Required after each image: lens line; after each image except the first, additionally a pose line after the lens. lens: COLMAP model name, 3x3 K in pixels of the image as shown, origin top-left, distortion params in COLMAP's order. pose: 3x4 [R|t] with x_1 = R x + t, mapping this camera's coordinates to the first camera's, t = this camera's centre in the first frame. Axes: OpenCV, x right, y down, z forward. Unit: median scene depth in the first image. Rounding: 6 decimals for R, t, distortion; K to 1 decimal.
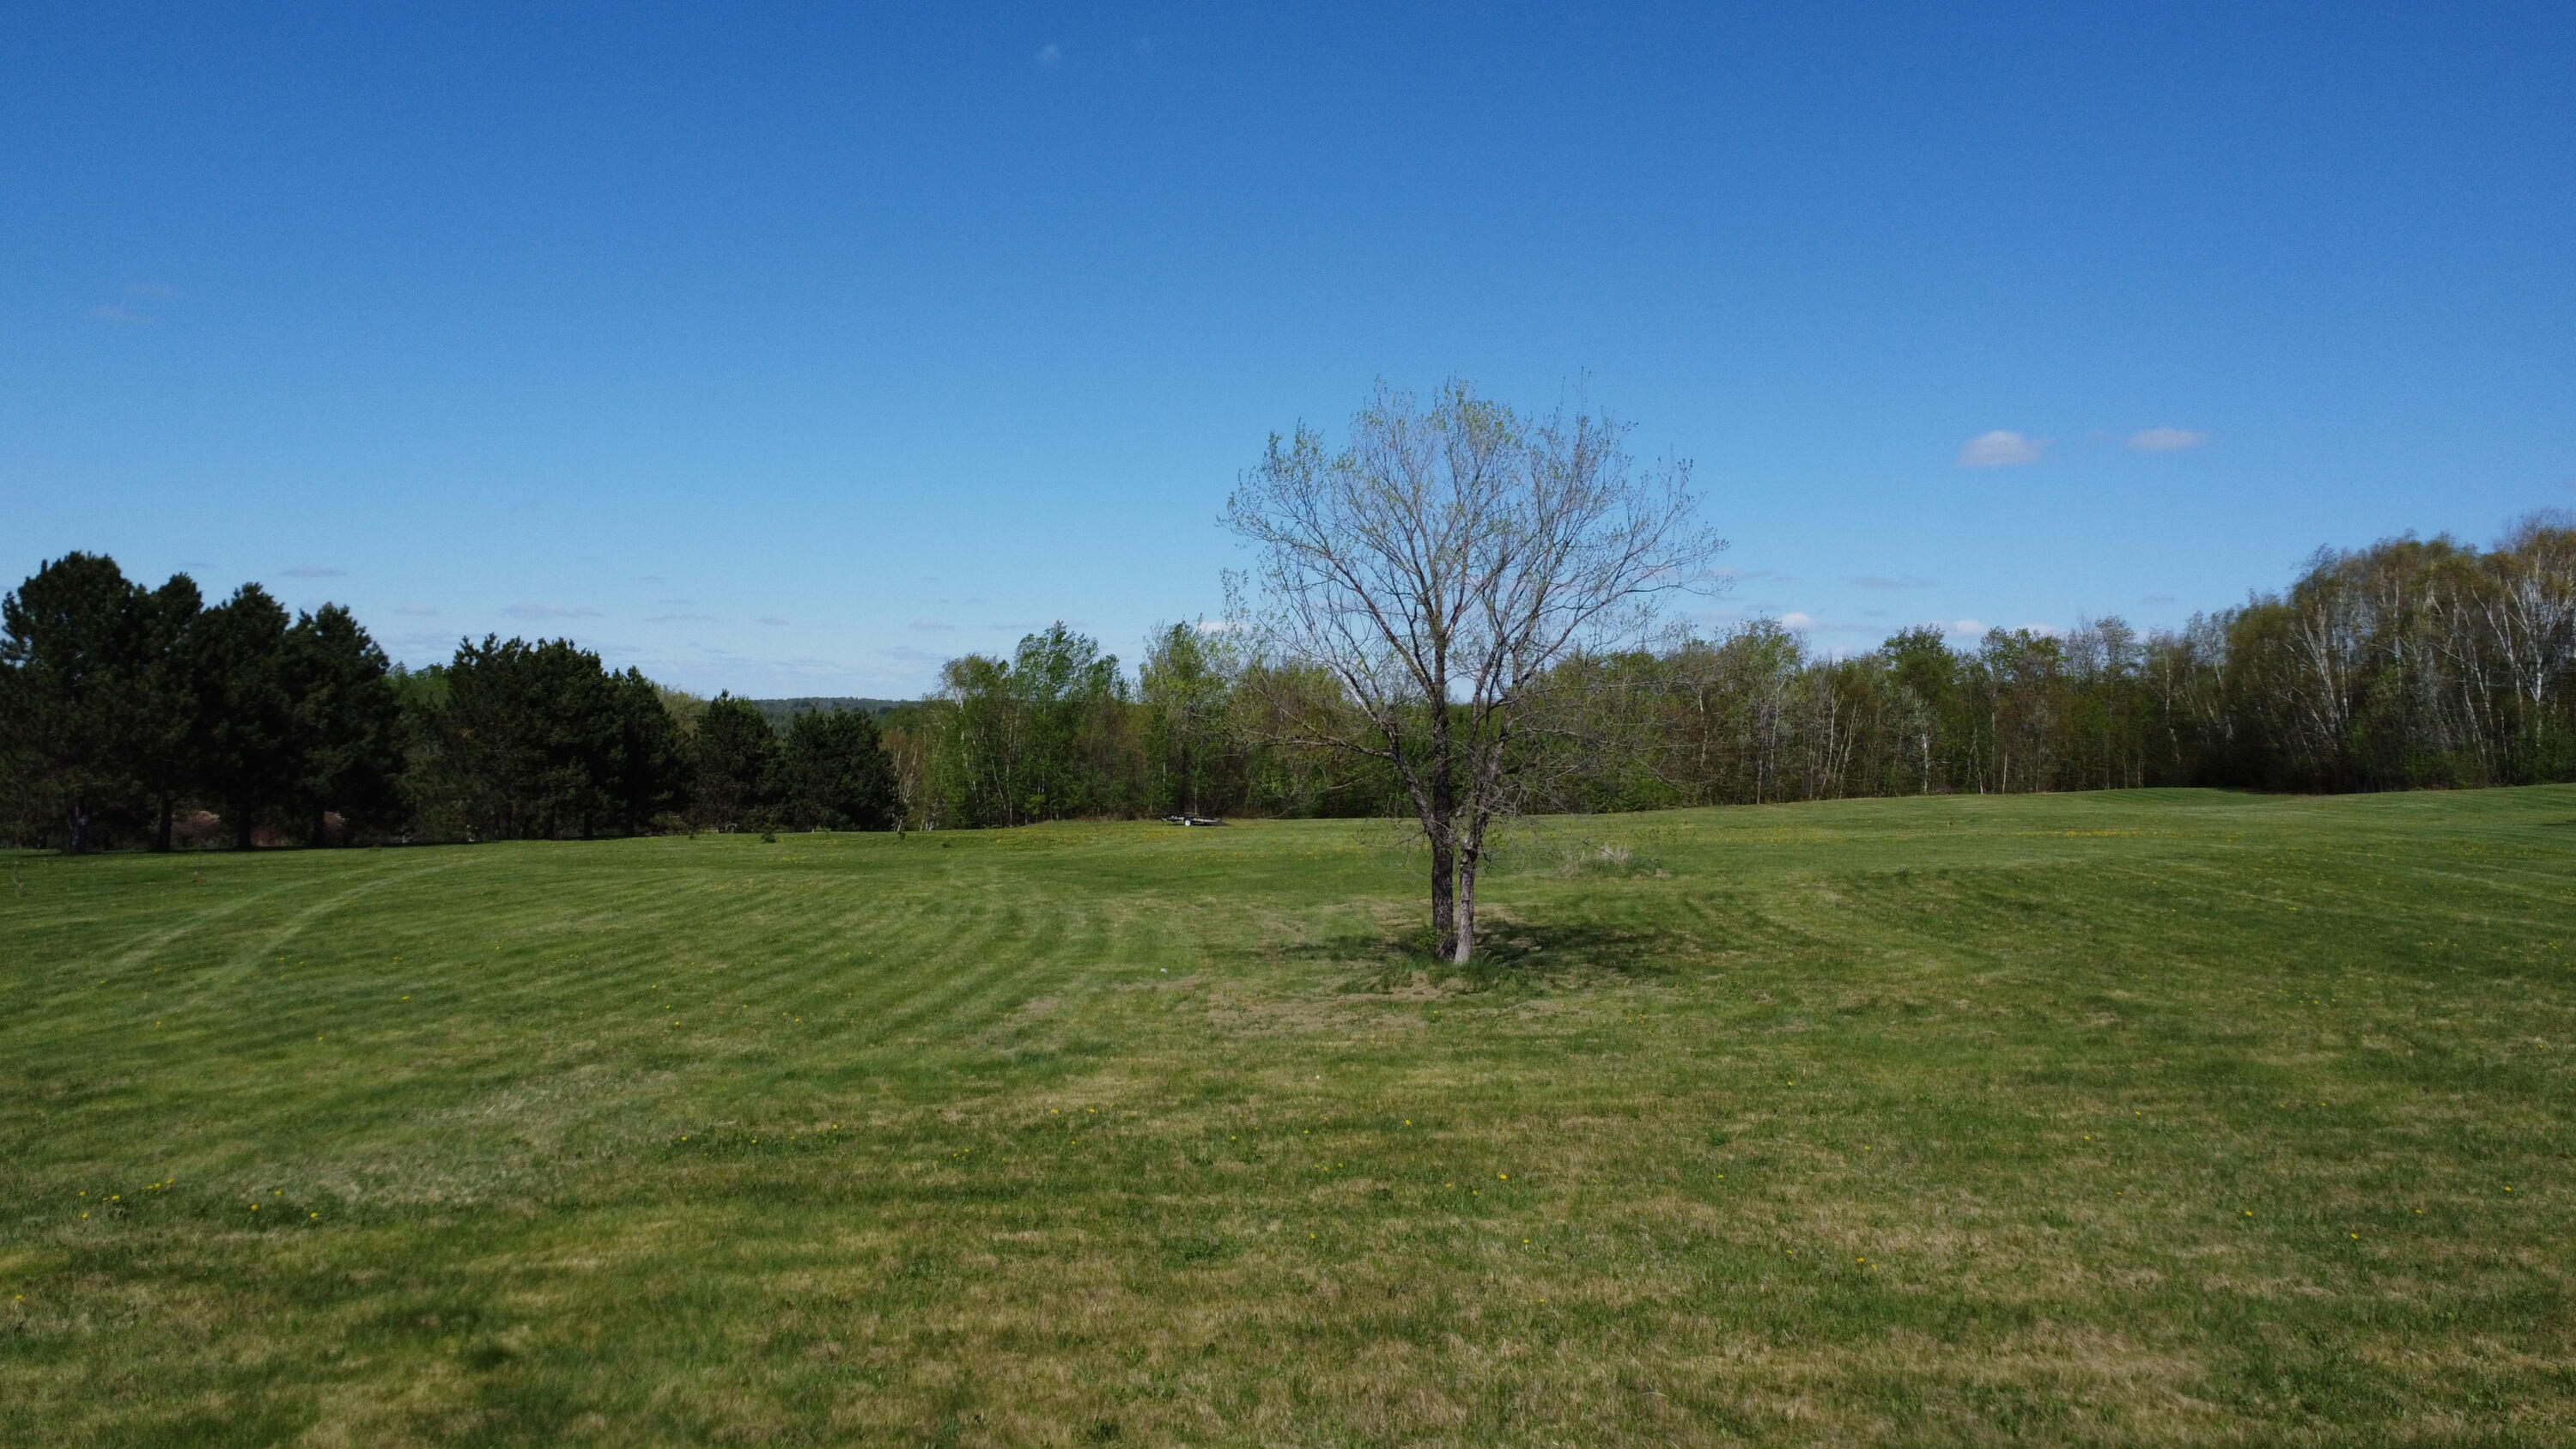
lens RADIAL K [[1903.1, 0, 1283.1], [0, 1903.1, 734.6], [0, 0, 1]] dist [0.007335, 0.002050]
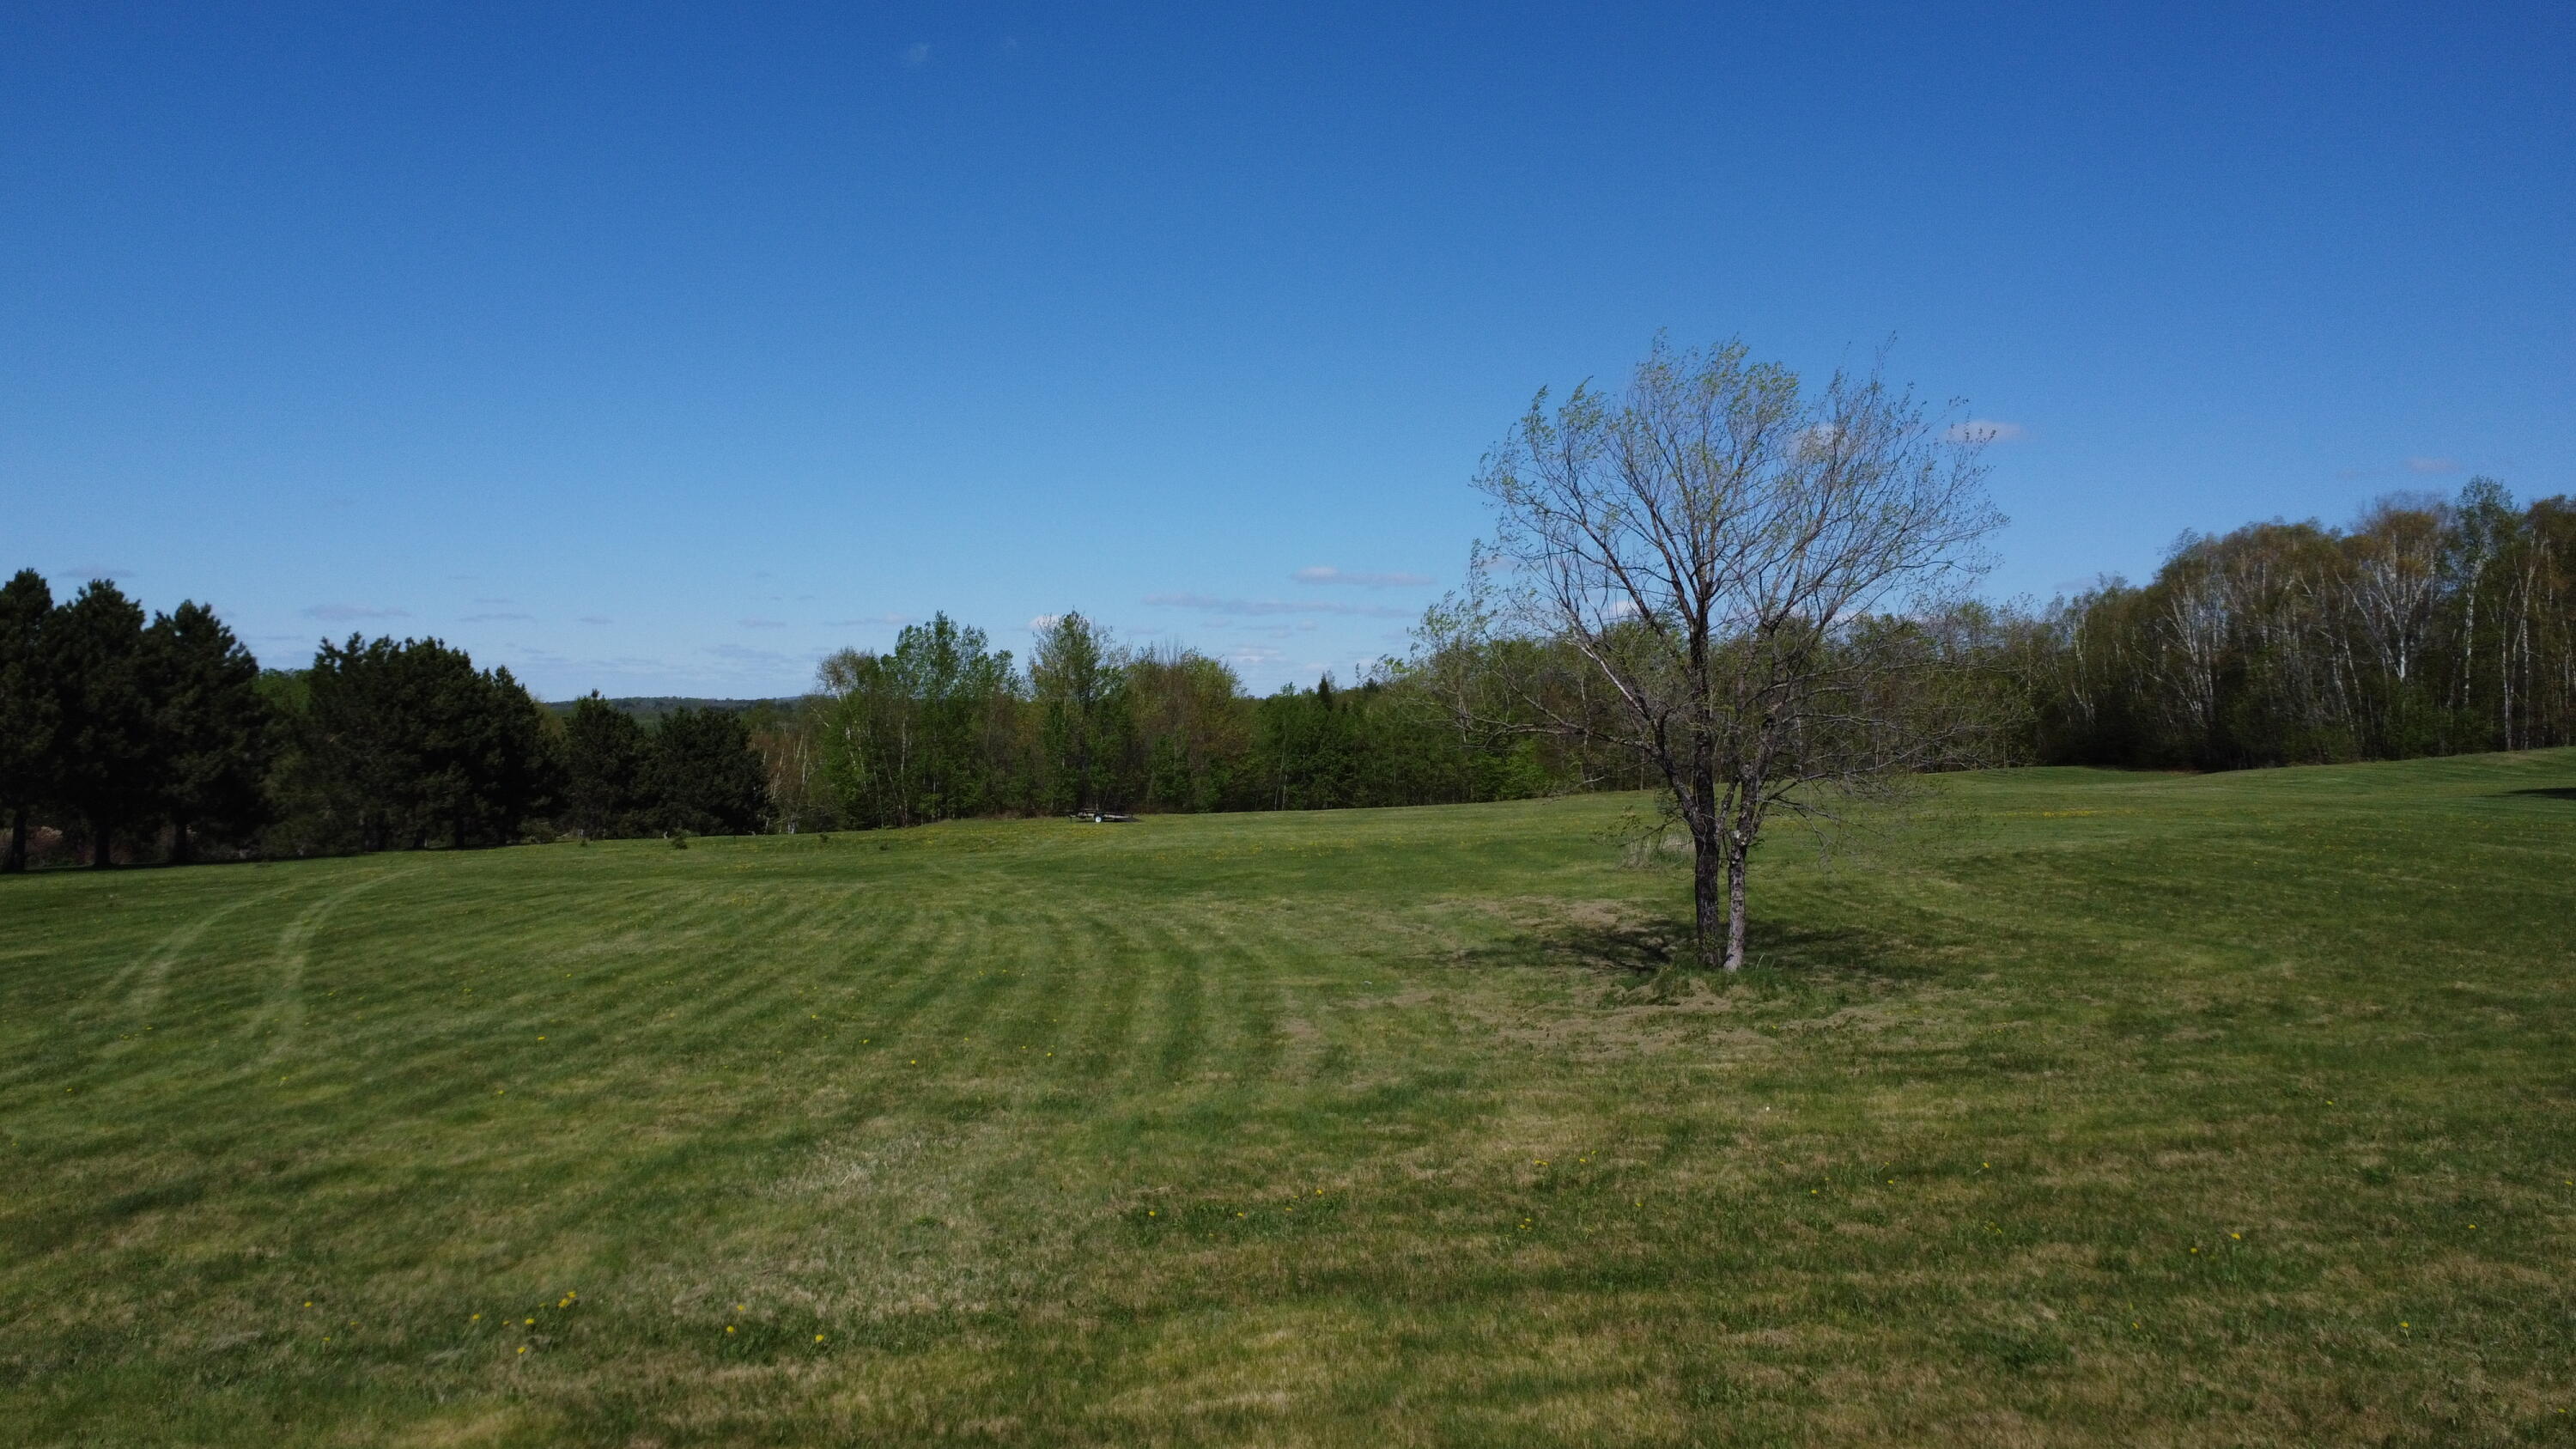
lens RADIAL K [[1903.1, 0, 1283.1], [0, 1903.1, 734.6], [0, 0, 1]] dist [0.007335, 0.002050]
pose [[0.996129, -0.014940, 0.086621, -0.040210], [0.014611, 0.999883, 0.004423, -0.000014], [-0.086677, -0.003141, 0.996231, 0.020454]]
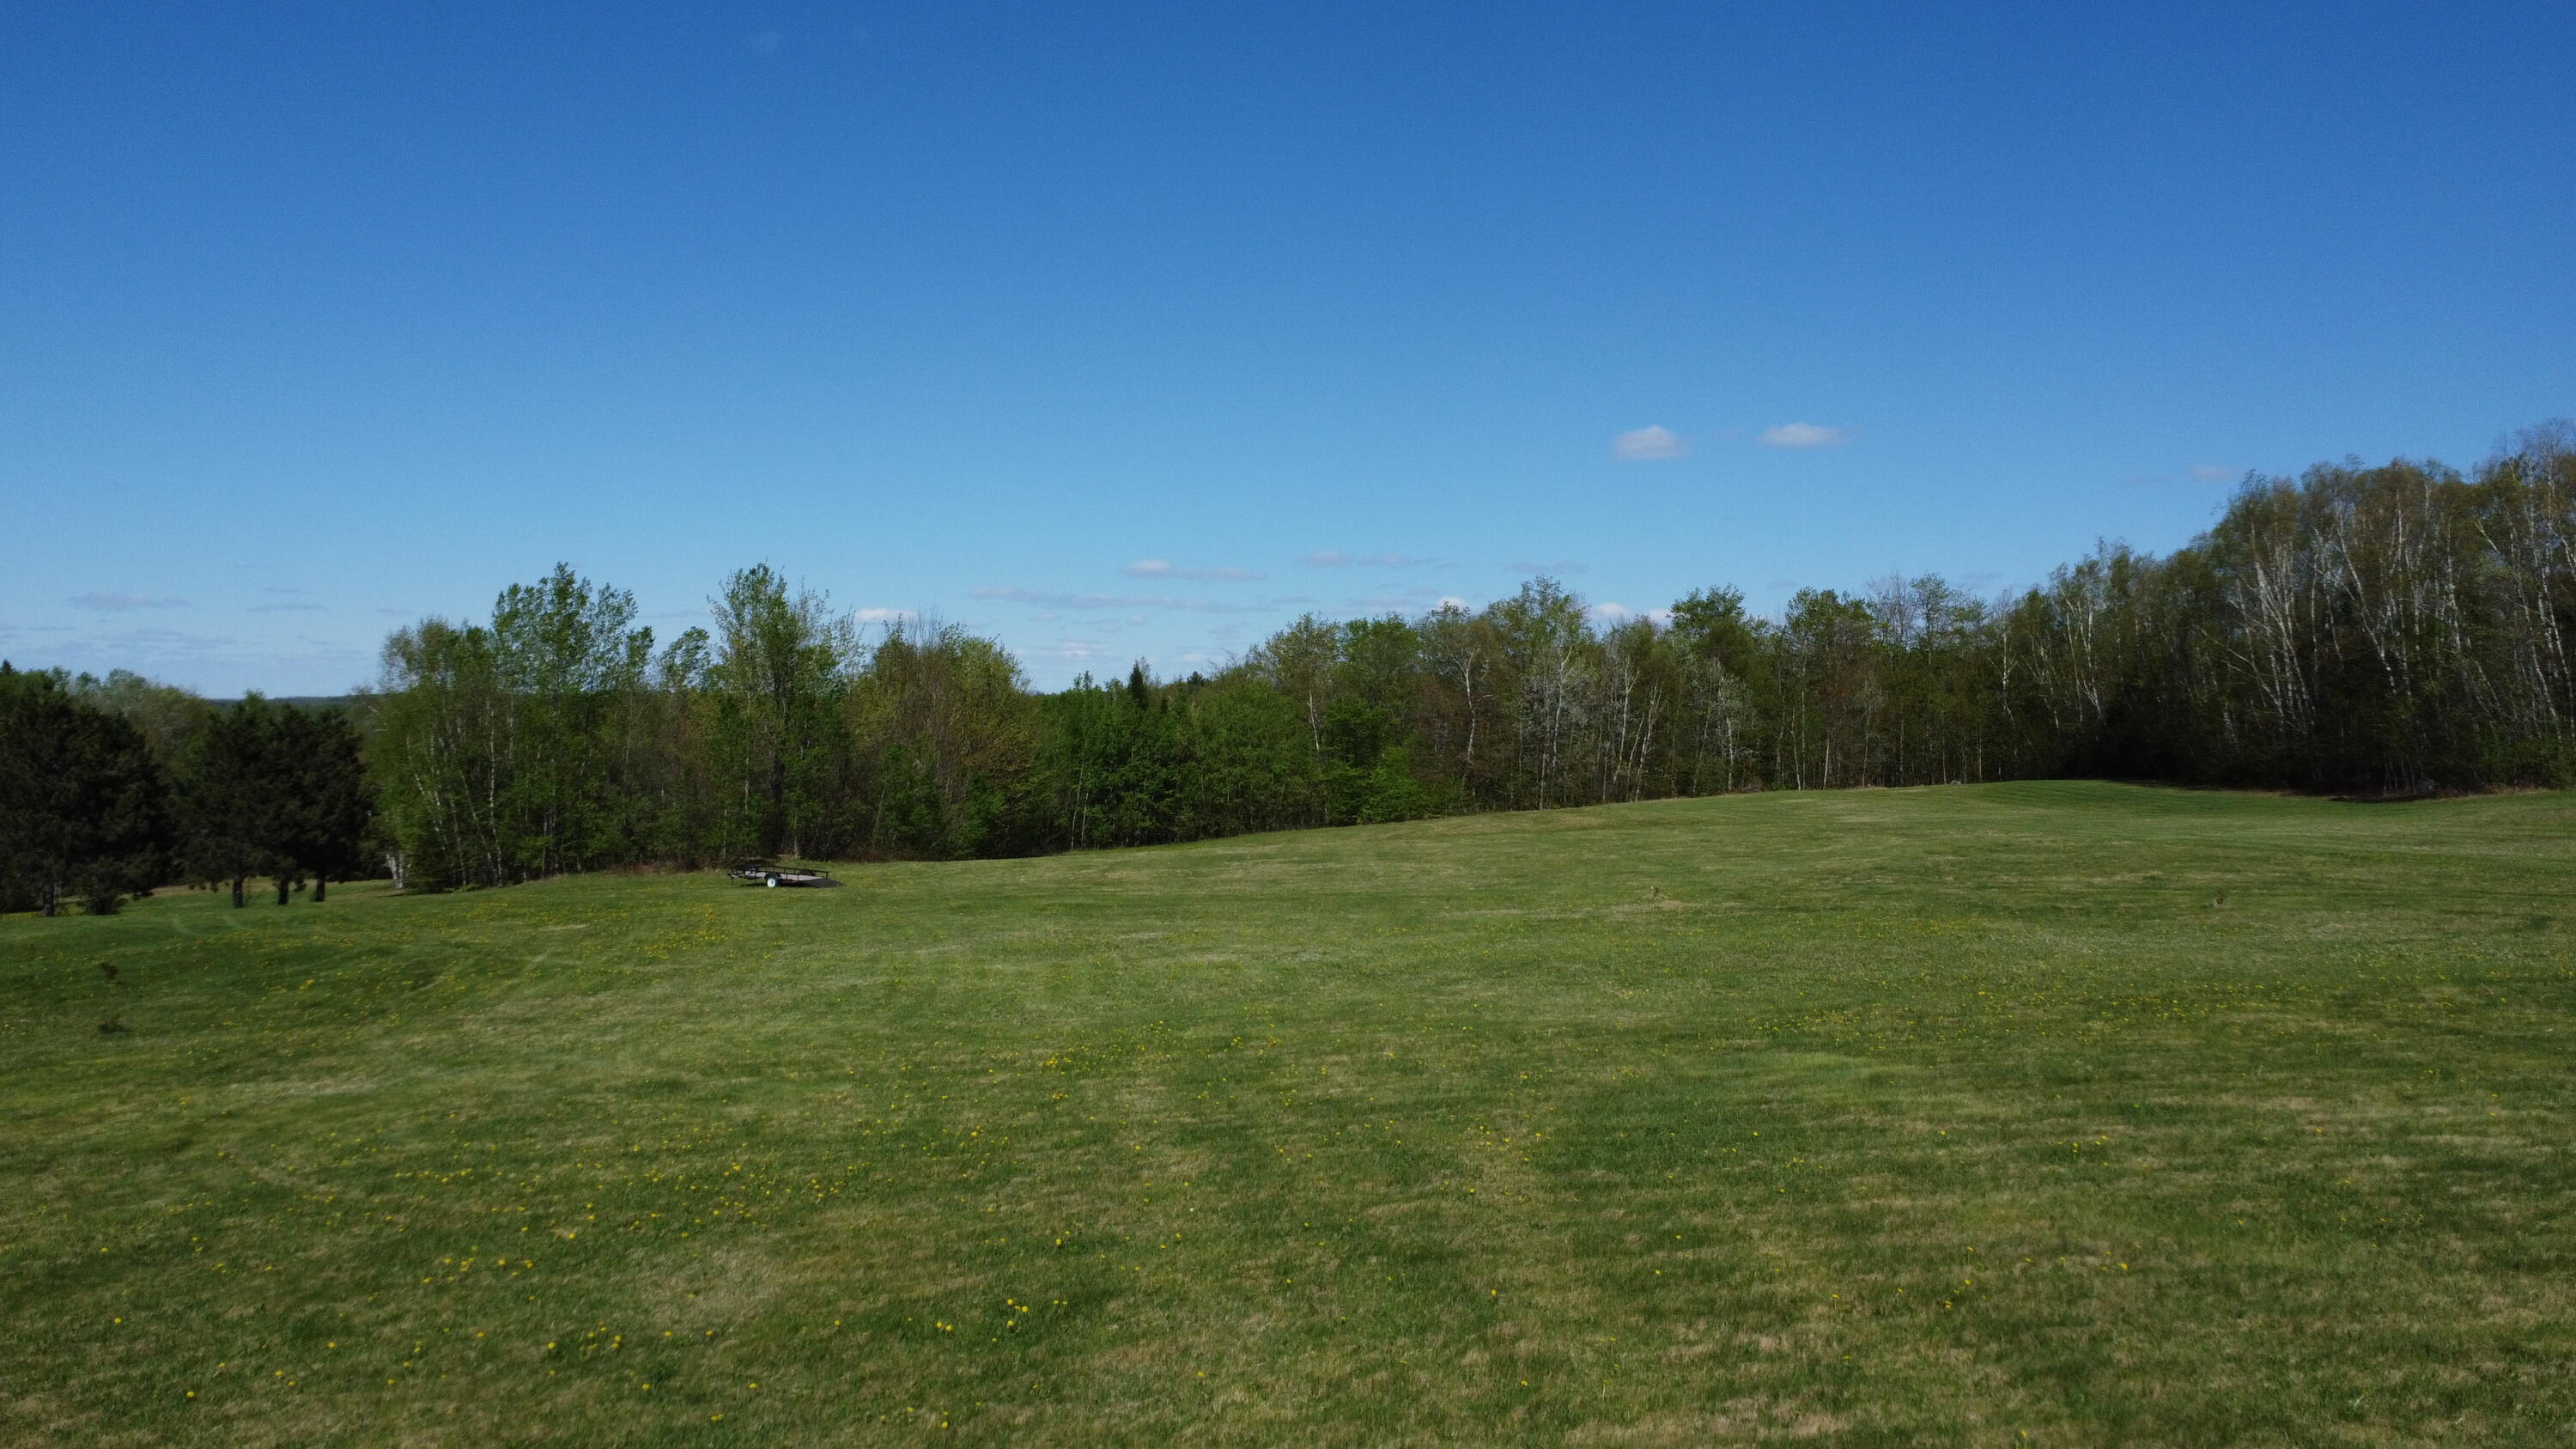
lens RADIAL K [[1903.1, 0, 1283.1], [0, 1903.1, 734.6], [0, 0, 1]] dist [0.007335, 0.002050]
pose [[0.983963, -0.016283, 0.177630, 0.005075], [0.014987, 0.999850, 0.008634, -0.004919], [-0.177744, -0.005833, 0.984059, 0.364774]]
